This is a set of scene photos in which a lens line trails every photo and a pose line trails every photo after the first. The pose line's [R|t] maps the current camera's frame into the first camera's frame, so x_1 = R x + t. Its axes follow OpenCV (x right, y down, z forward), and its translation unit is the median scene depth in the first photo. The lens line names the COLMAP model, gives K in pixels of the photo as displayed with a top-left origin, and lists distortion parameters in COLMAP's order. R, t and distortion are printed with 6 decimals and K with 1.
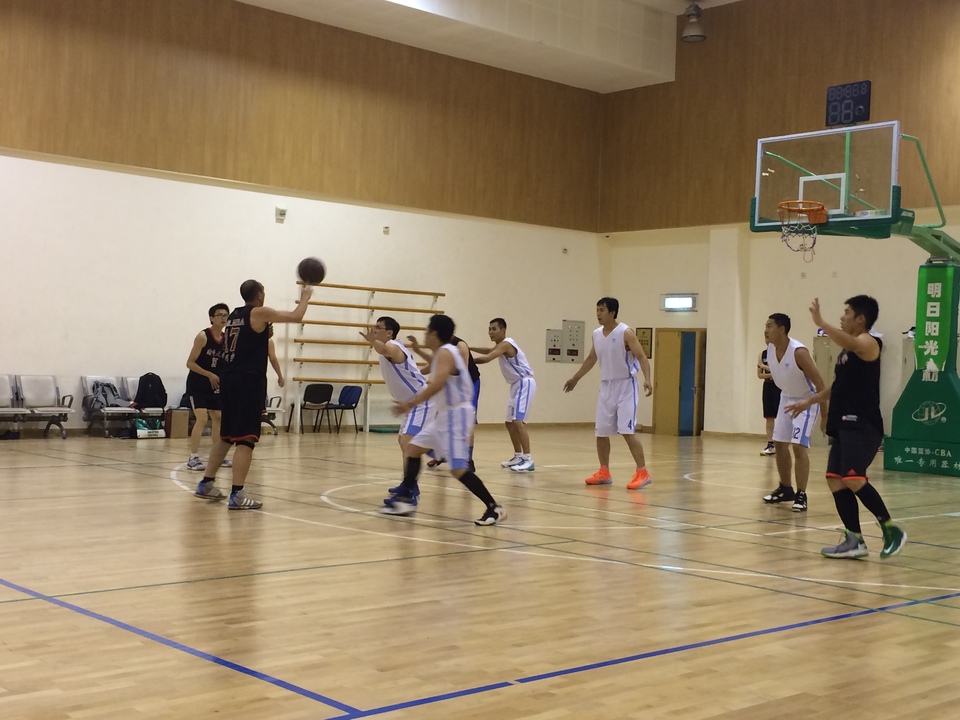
lens RADIAL K [[1241.1, 0, 473.0], [0, 1241.1, 356.8], [0, 0, 1]] dist [0.061474, 0.000000]
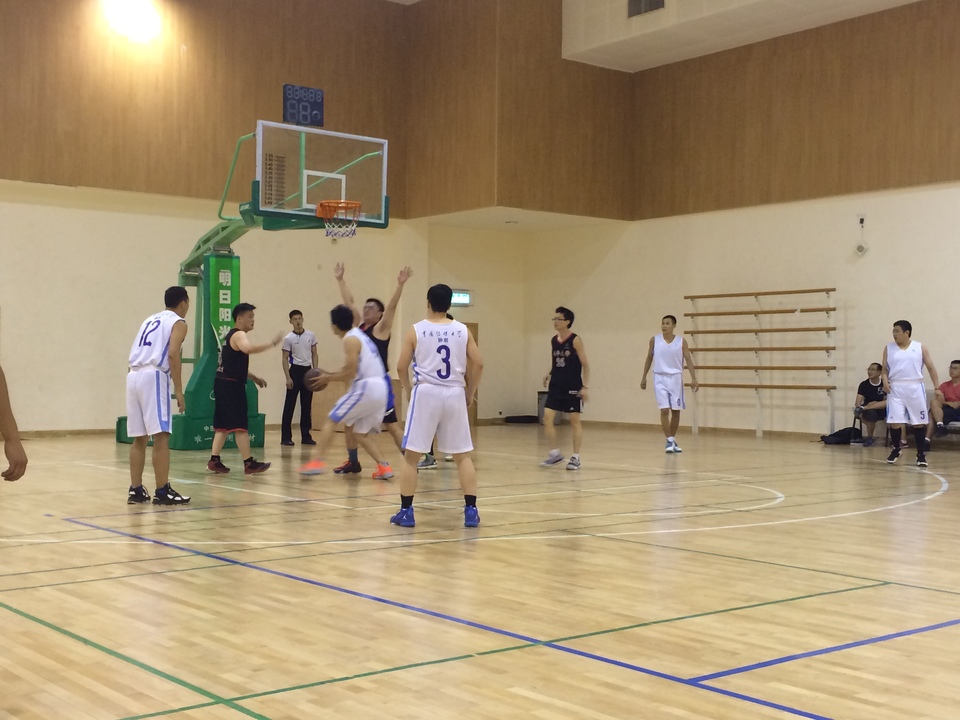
lens RADIAL K [[1241.1, 0, 482.4], [0, 1241.1, 351.7], [0, 0, 1]] dist [0.061474, 0.000000]
pose [[0.048104, -0.021361, 0.998614, -0.695039], [-0.006492, 0.999744, 0.021697, -0.015390], [-0.998821, -0.007527, 0.047953, 0.730299]]
